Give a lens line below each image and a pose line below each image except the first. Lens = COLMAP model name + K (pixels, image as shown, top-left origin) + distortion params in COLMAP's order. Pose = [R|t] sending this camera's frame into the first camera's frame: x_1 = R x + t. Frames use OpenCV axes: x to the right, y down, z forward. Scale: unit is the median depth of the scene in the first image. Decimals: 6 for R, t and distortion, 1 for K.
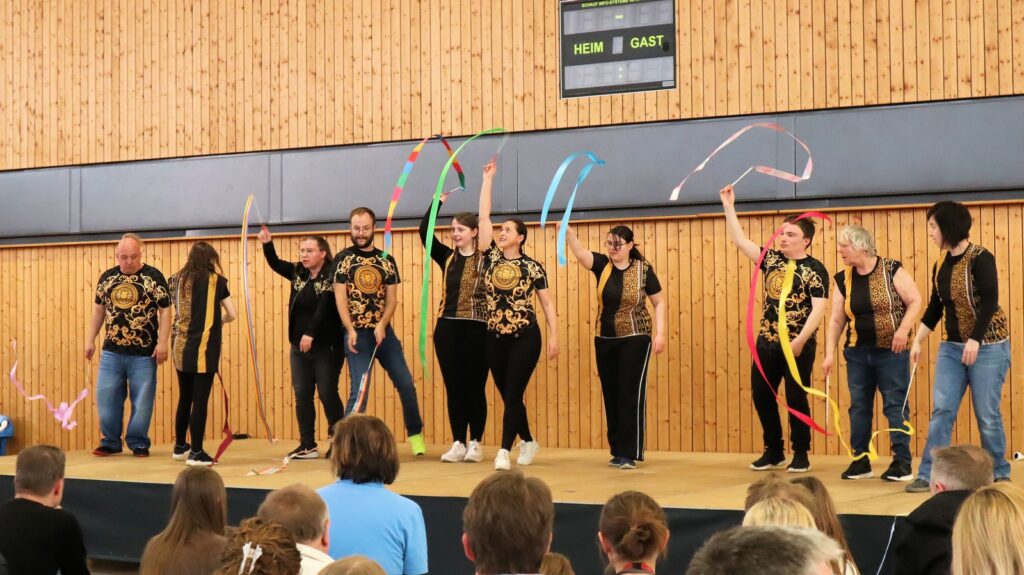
lens RADIAL K [[1922.9, 0, 512.0], [0, 1922.9, 287.5], [0, 0, 1]] dist [-0.109928, 0.307424]
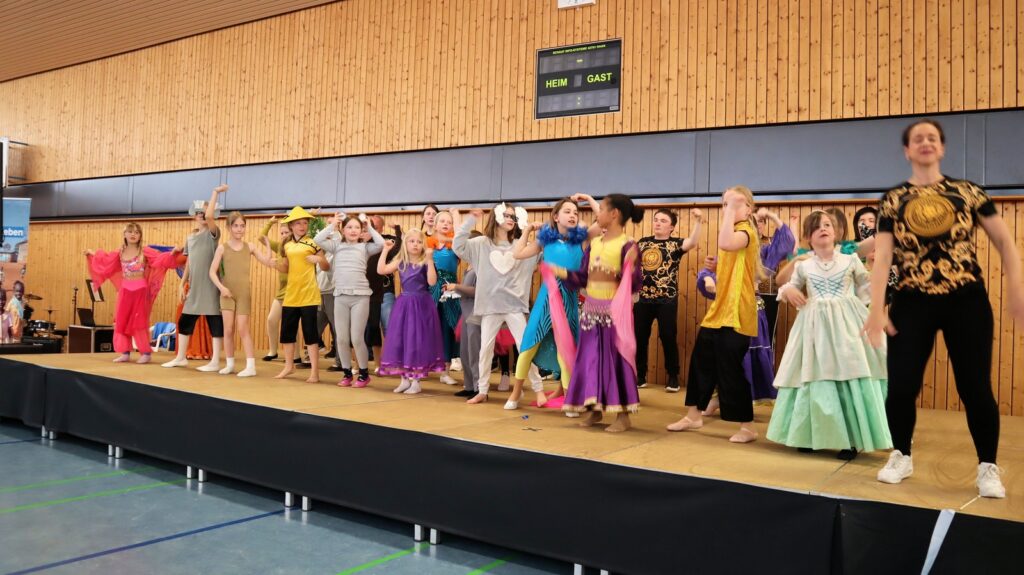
lens RADIAL K [[830.8, 0, 513.6], [0, 830.8, 272.3], [0, 0, 1]] dist [-0.138087, 0.095932]
pose [[0.998946, 0.045149, -0.008217, 0.019753], [-0.045103, 0.998966, 0.005631, 0.009312], [0.008463, -0.005255, 0.999950, 0.400001]]
